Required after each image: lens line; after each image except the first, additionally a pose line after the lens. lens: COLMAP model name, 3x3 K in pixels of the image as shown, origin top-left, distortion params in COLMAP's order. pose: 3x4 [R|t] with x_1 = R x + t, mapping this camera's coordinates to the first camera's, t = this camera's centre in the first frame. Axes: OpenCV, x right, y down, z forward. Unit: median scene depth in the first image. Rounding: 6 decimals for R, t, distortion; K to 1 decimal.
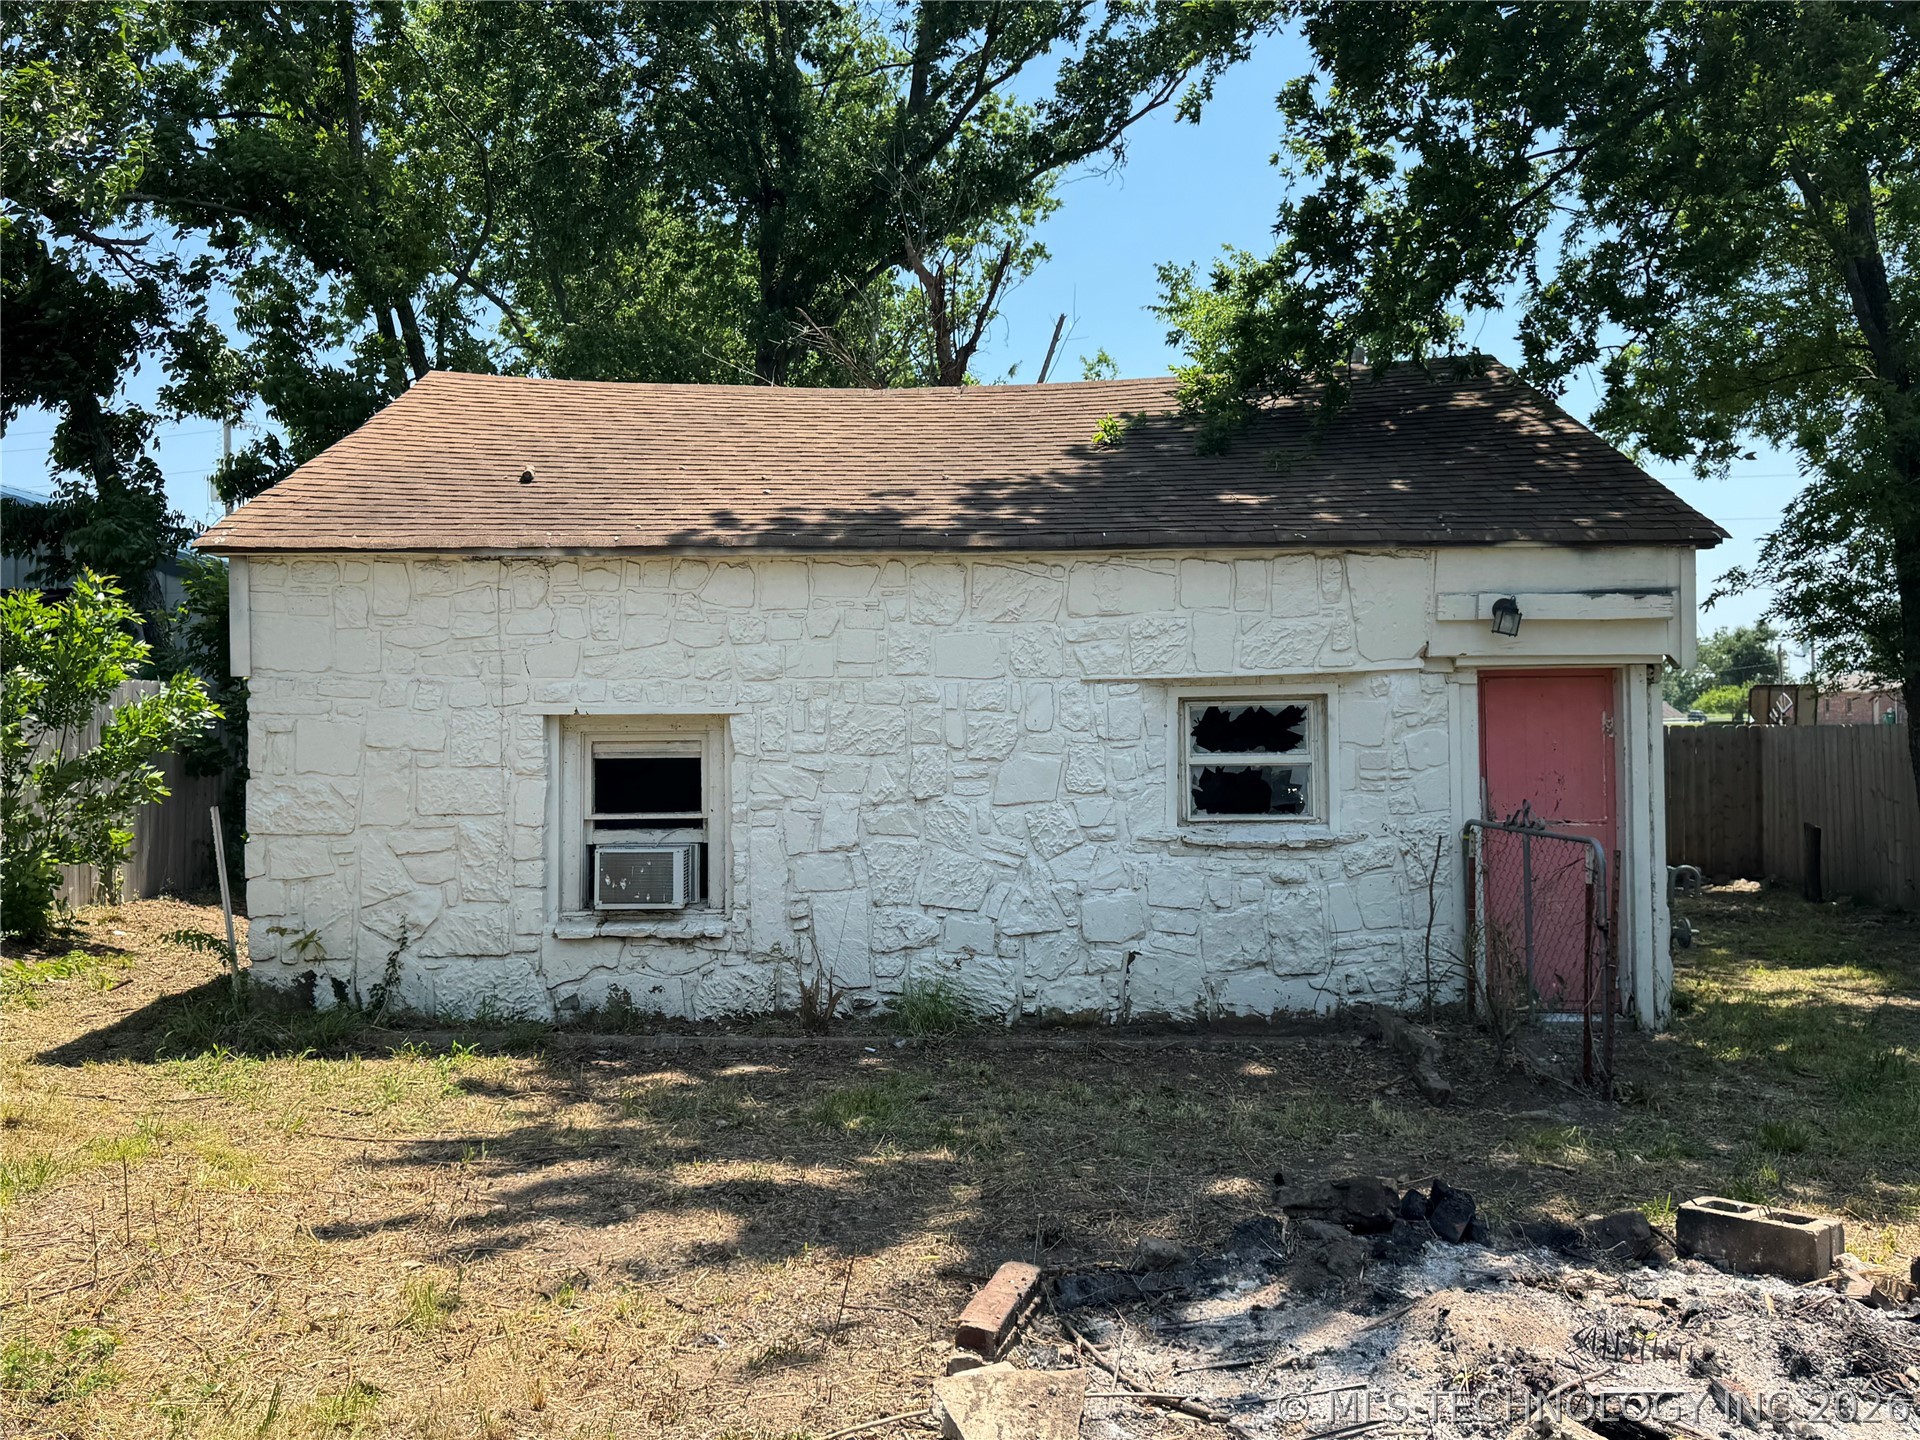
lens RADIAL K [[1631.4, 0, 940.4], [0, 1631.4, 730.6], [0, 0, 1]] dist [0.082124, -0.018593]
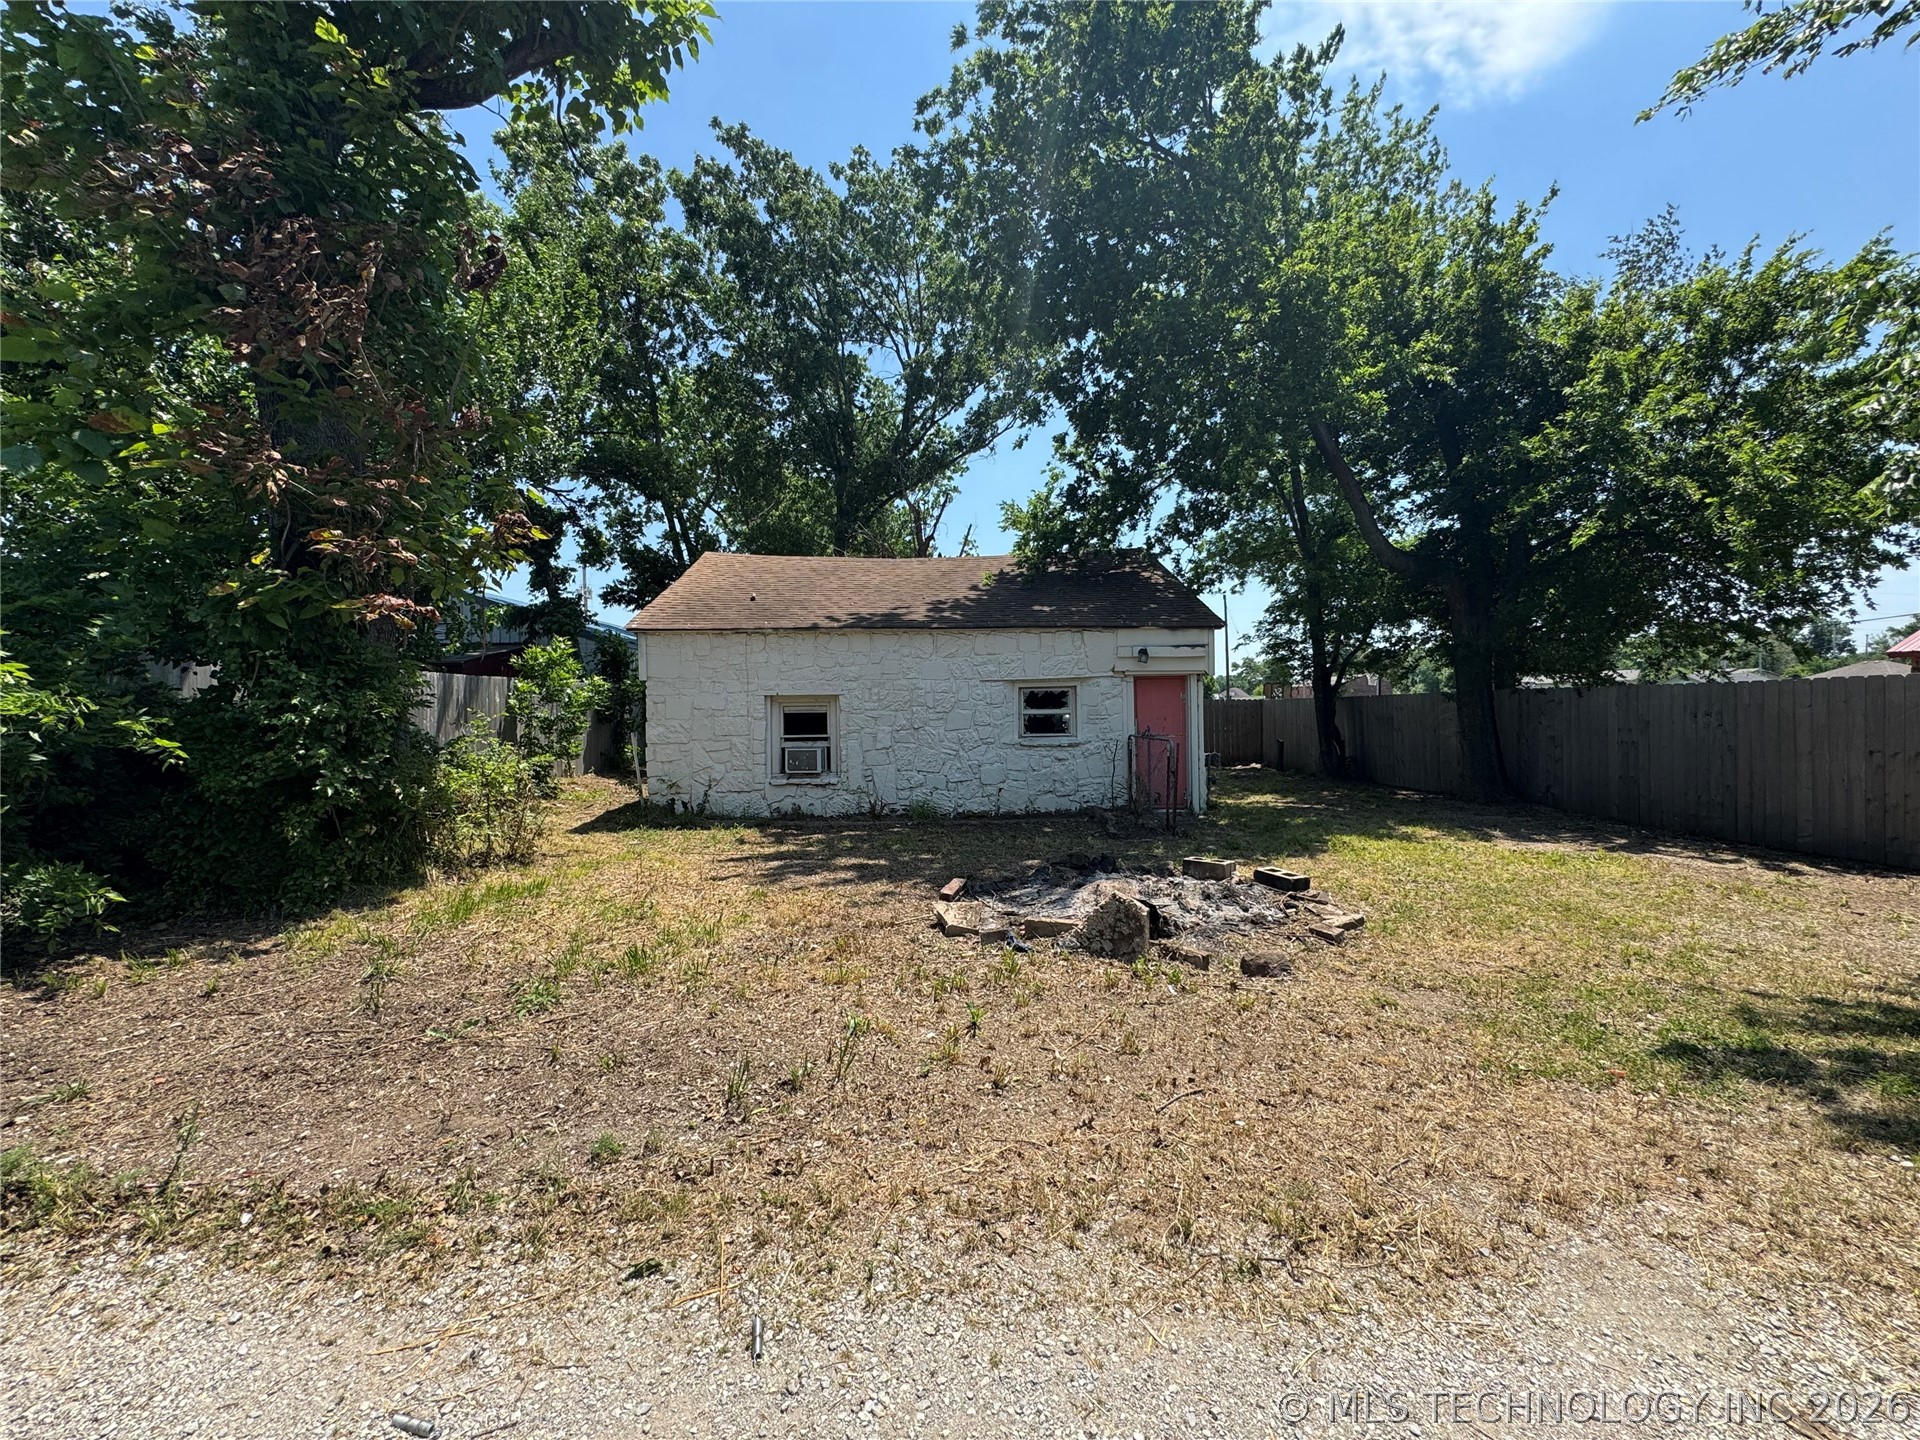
lens RADIAL K [[771.6, 0, 954.6], [0, 771.6, 711.4], [0, 0, 1]] dist [-0.003573, -0.000166]
pose [[0.998518, -0.006002, 0.054094, -0.016883], [0.005543, 0.999947, 0.008634, 0.006293], [-0.054143, -0.008321, 0.998499, -0.182991]]
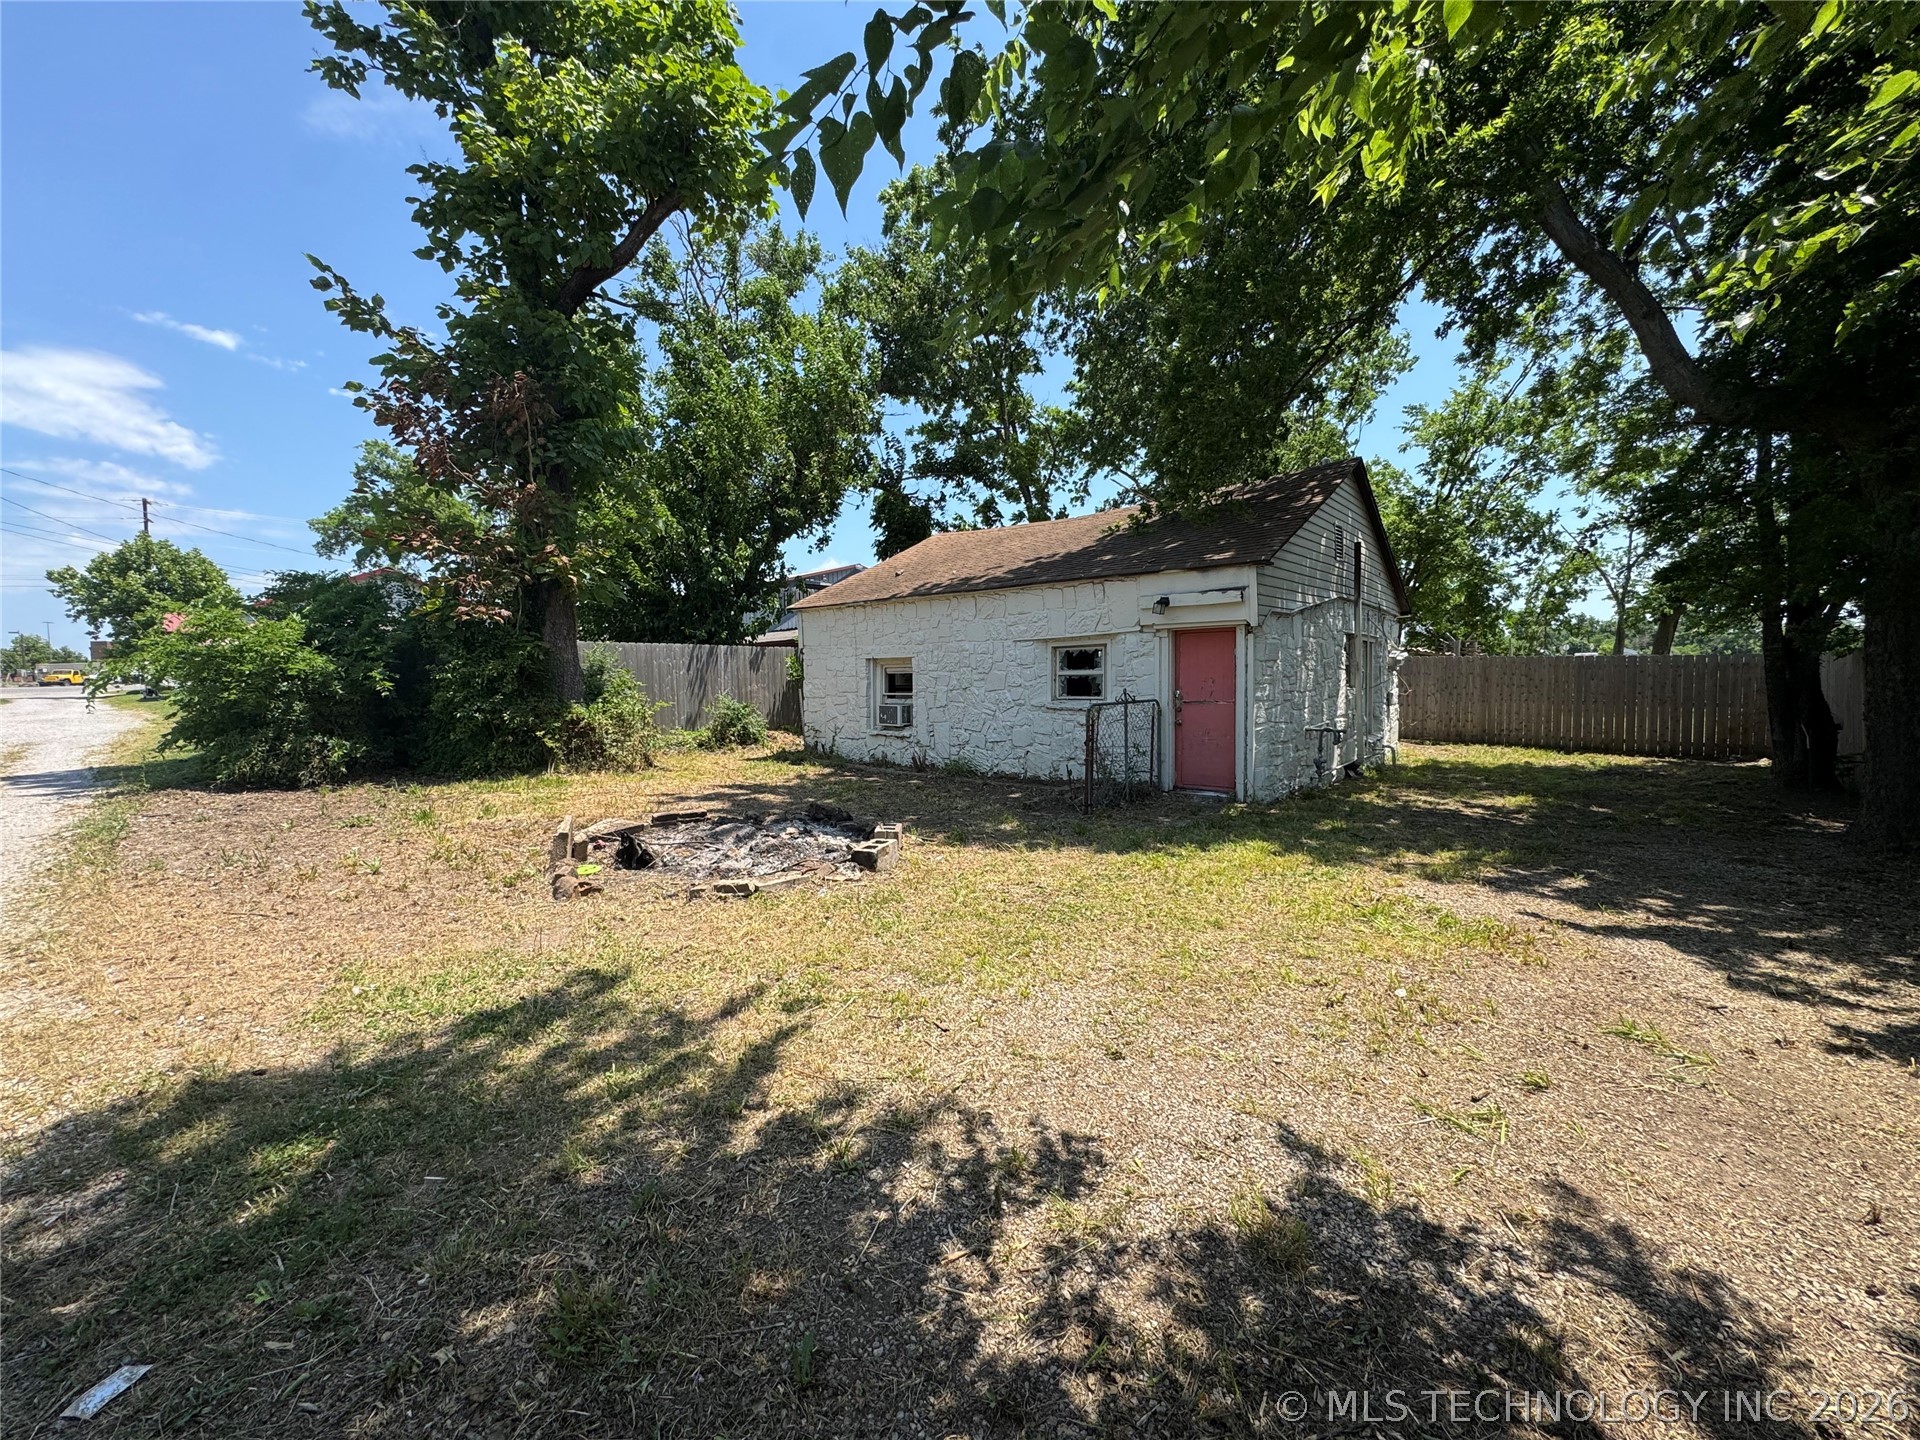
lens RADIAL K [[771.6, 0, 954.2], [0, 771.6, 715.8], [0, 0, 1]] dist [-0.003573, -0.000166]
pose [[0.755367, 0.031104, -0.654563, 0.771920], [0.011411, 0.998097, 0.060597, 0.010297], [0.655202, -0.053242, 0.753575, 0.049980]]
